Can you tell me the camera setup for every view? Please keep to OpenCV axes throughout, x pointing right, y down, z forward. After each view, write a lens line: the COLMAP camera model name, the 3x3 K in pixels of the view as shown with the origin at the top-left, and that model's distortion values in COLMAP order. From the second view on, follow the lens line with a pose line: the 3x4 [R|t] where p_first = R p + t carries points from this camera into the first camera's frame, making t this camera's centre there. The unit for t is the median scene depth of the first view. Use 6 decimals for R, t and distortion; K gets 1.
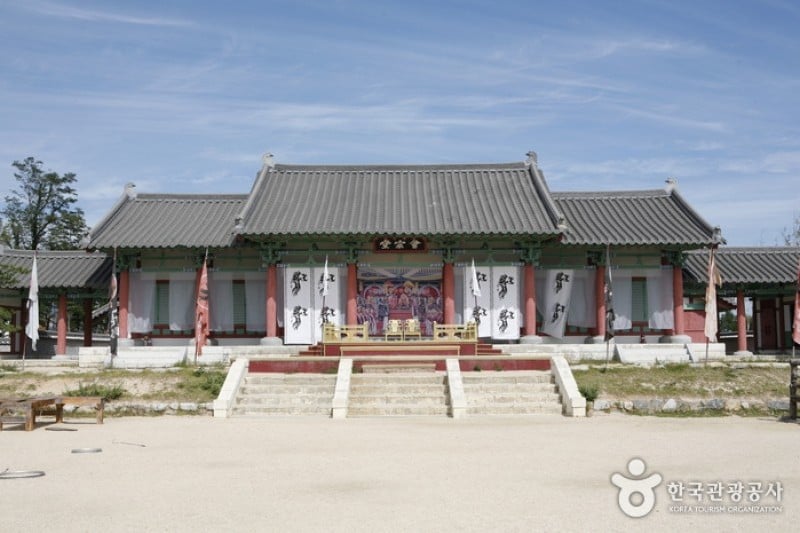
lens RADIAL K [[574.3, 0, 400.0], [0, 574.3, 266.5], [0, 0, 1]] dist [-0.024003, -0.006264]
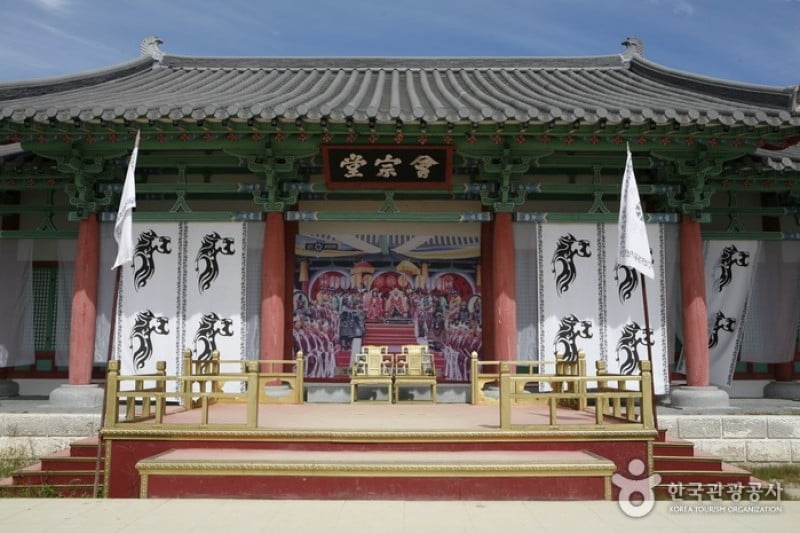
lens RADIAL K [[574.3, 0, 400.0], [0, 574.3, 266.5], [0, 0, 1]] dist [-0.024003, -0.006264]
pose [[0.999922, 0.009549, 0.008072, 0.005516], [-0.009299, 0.999492, -0.030498, 0.044344], [-0.008359, 0.030421, 0.999502, 0.548632]]
